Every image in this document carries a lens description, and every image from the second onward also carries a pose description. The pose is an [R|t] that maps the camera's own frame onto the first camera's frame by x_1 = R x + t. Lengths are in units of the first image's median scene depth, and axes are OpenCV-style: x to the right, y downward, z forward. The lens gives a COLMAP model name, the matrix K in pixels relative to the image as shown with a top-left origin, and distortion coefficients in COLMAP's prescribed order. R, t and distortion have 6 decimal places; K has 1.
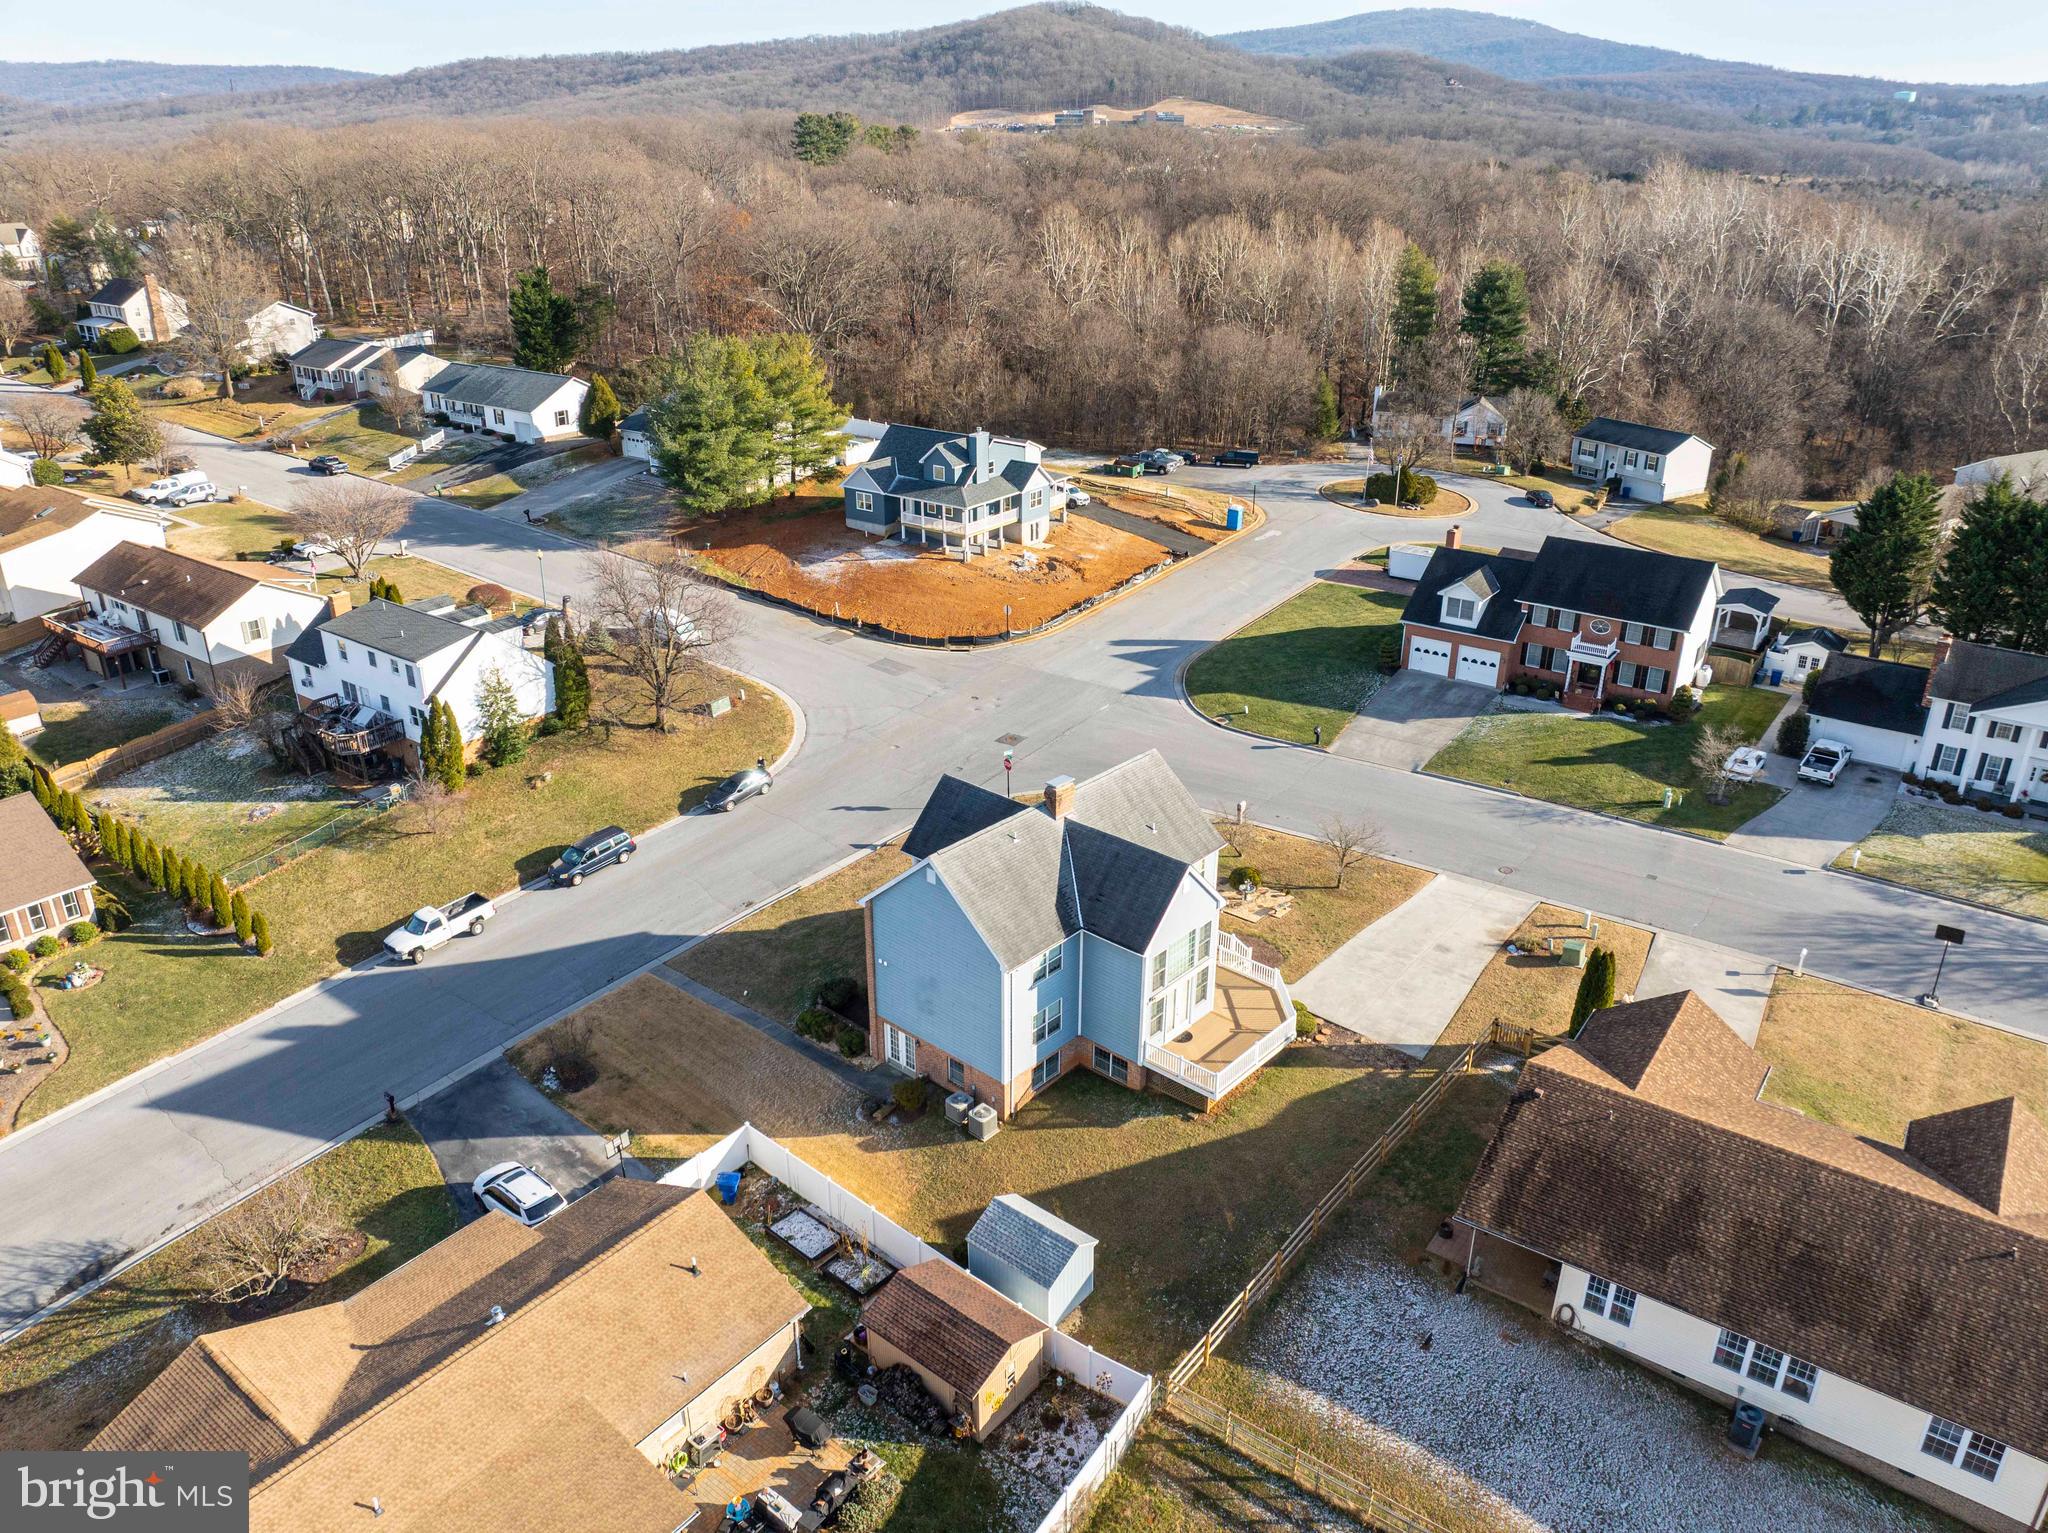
lens RADIAL K [[1440.5, 0, 1036.7], [0, 1440.5, 758.3], [0, 0, 1]] dist [-0.029496, -0.014460]
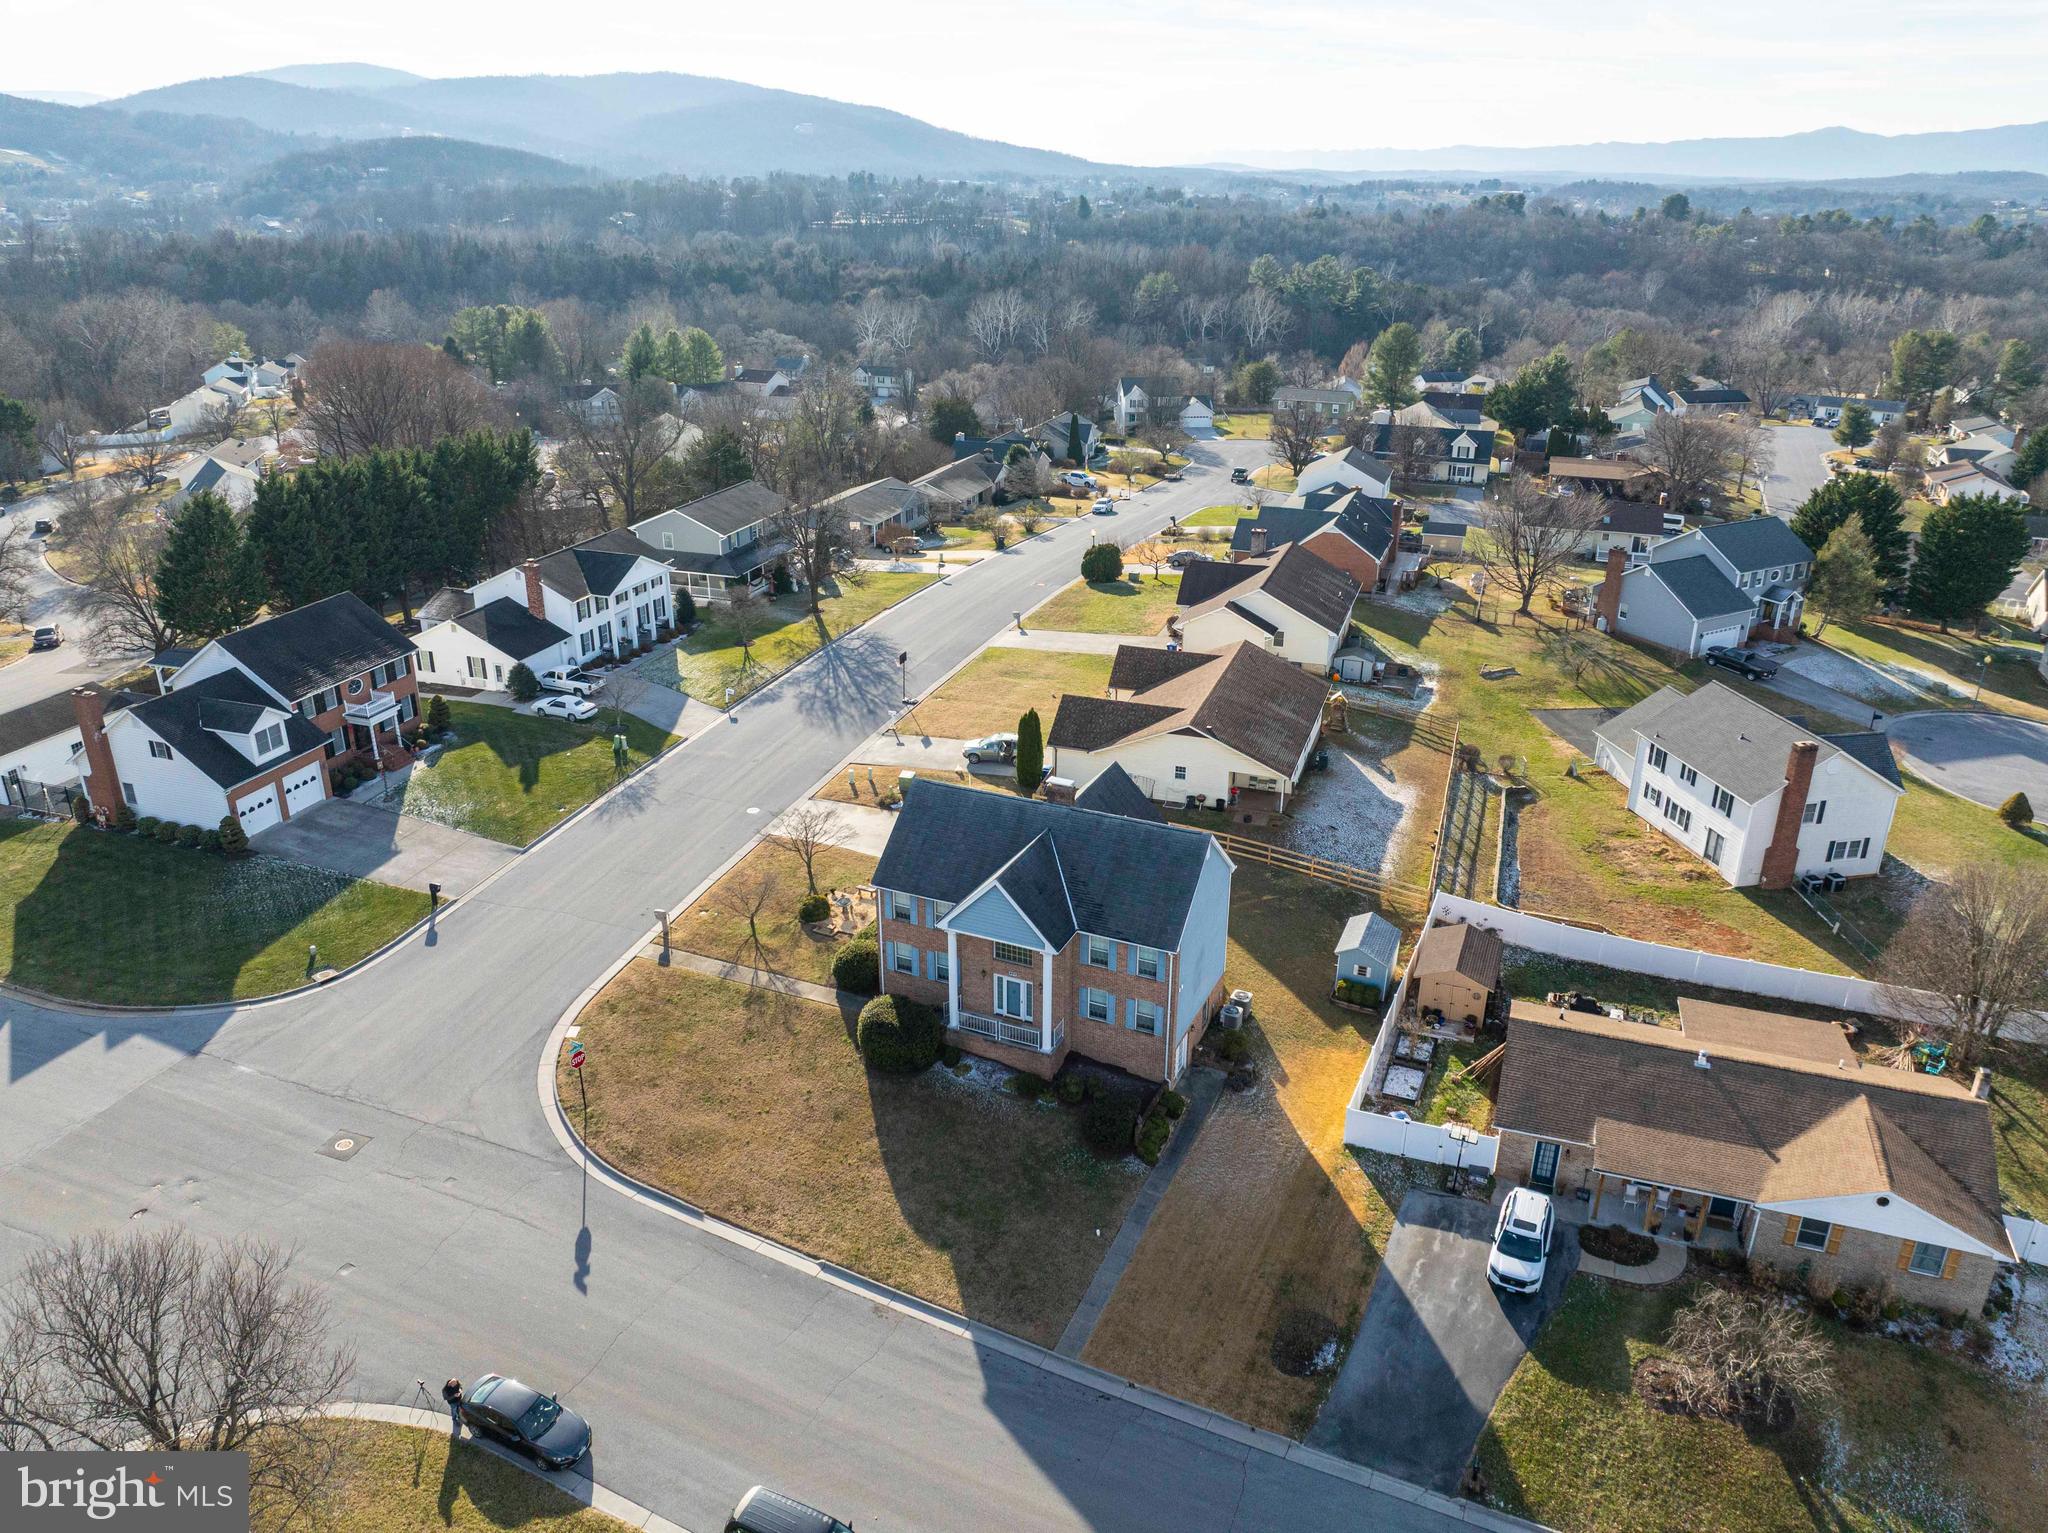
lens RADIAL K [[1440.5, 0, 1036.7], [0, 1440.5, 758.3], [0, 0, 1]] dist [-0.029496, -0.014460]
pose [[-0.294573, -0.370269, 0.880981, -0.567539], [0.373313, 0.804047, 0.462759, -0.310211], [-0.879695, 0.465198, -0.098624, 0.690111]]
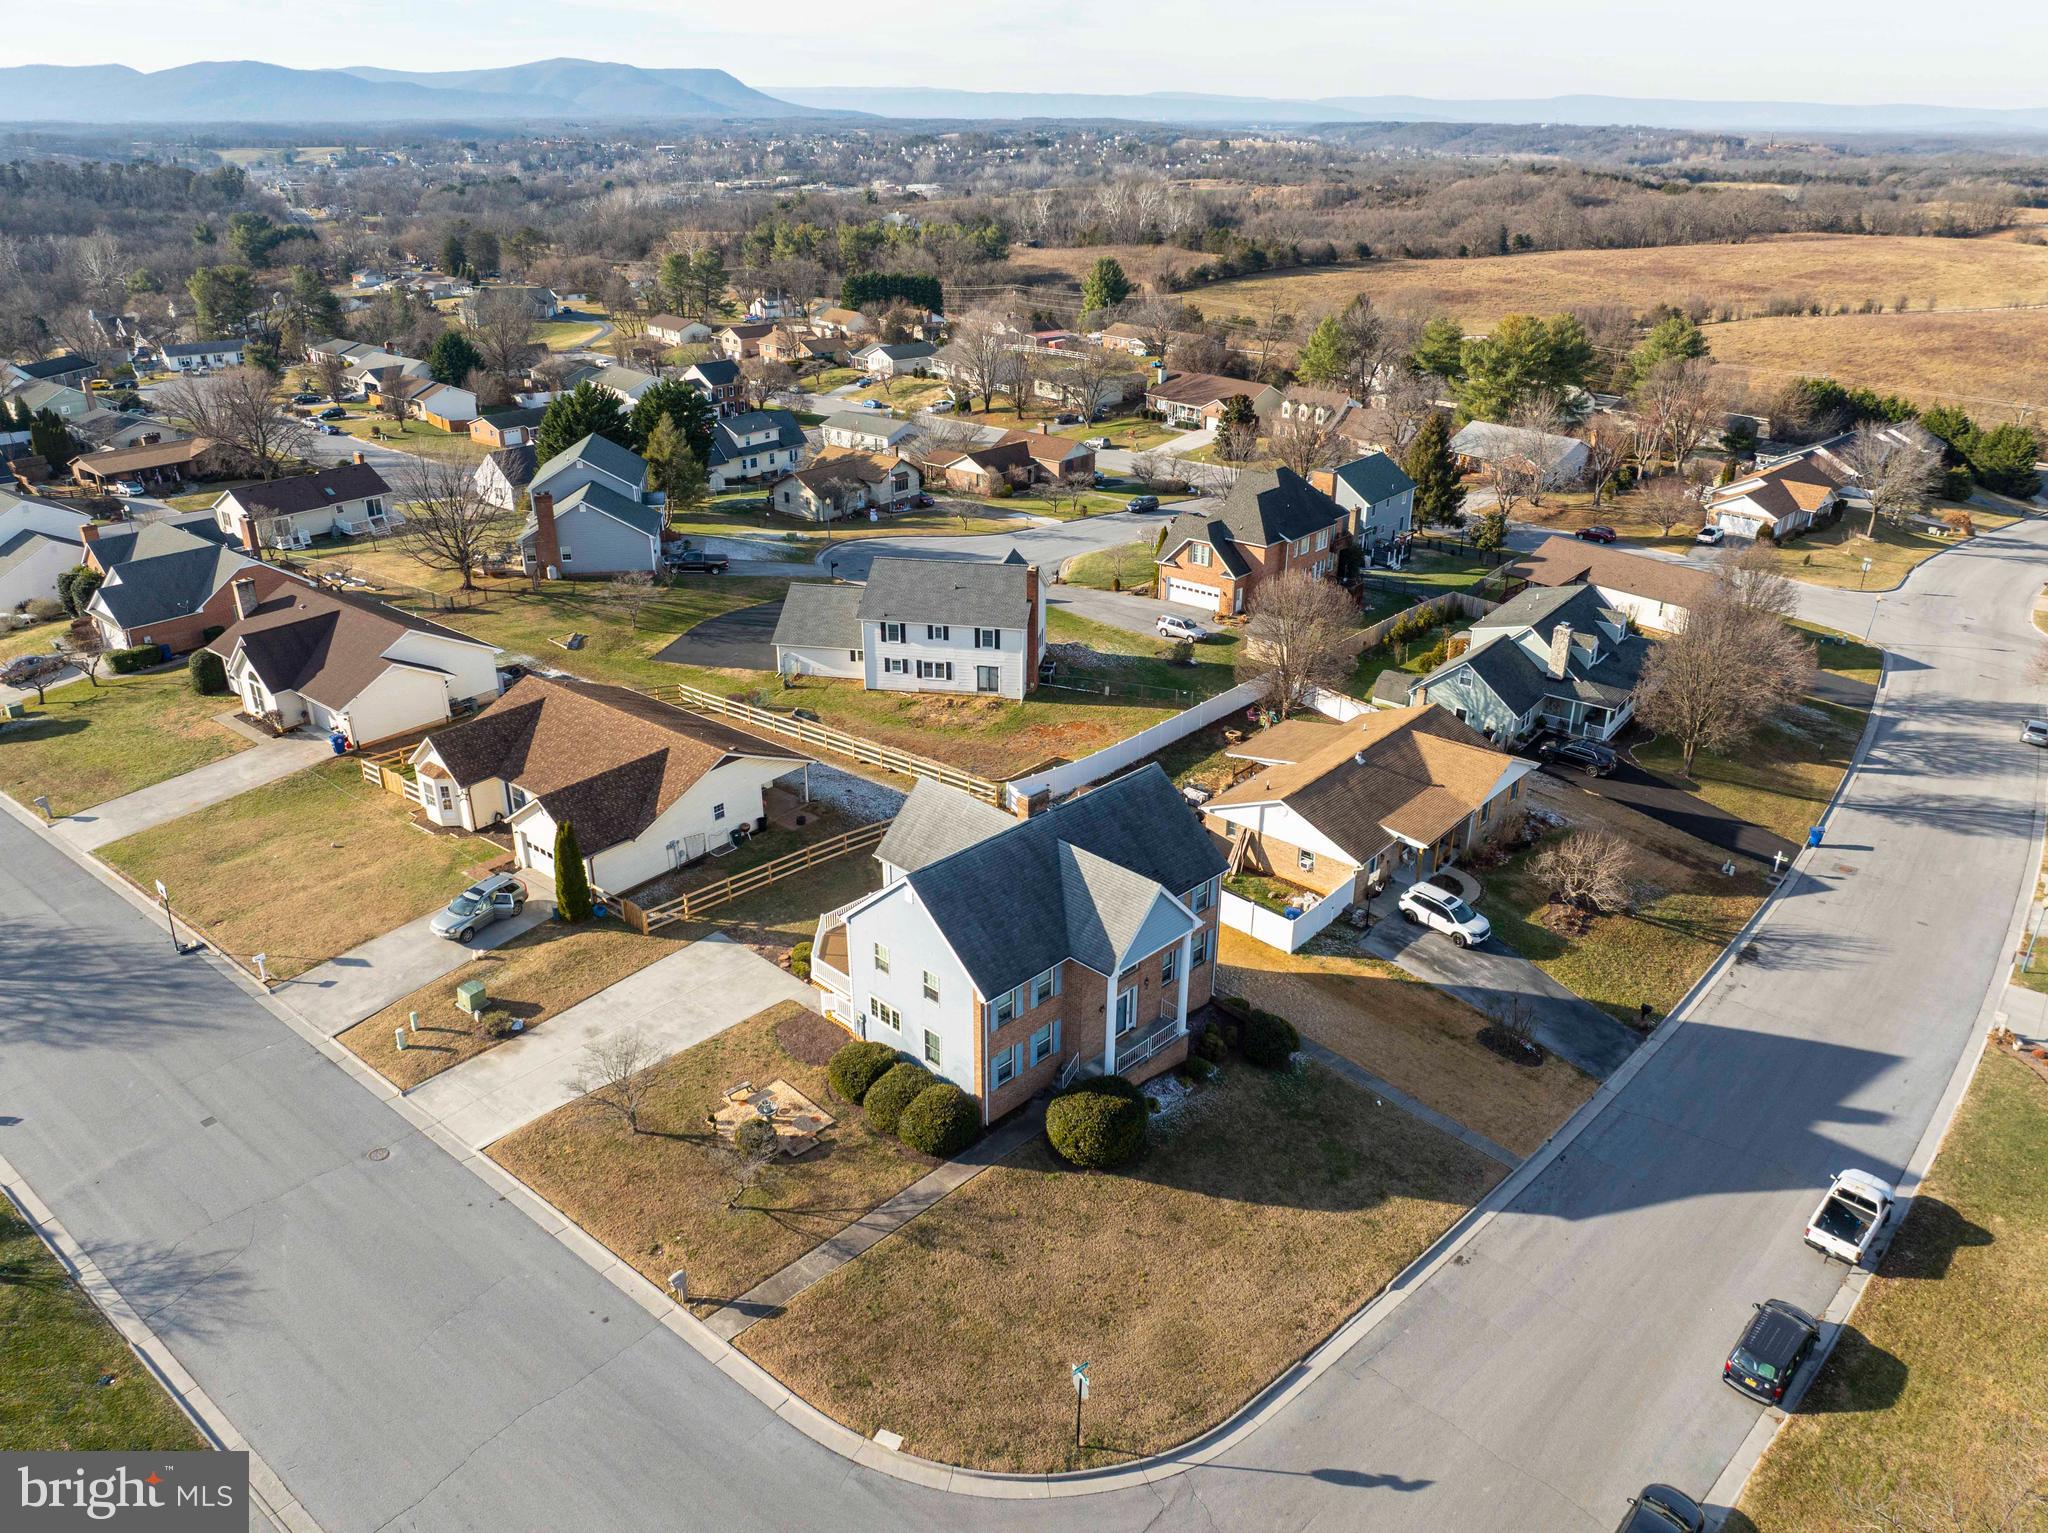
lens RADIAL K [[1440.5, 0, 1036.7], [0, 1440.5, 758.3], [0, 0, 1]] dist [-0.029496, -0.014460]
pose [[-0.998661, -0.032897, 0.039922, -0.015054], [0.007193, 0.675935, 0.736926, -0.440233], [-0.051228, 0.736227, -0.674793, 1.013945]]
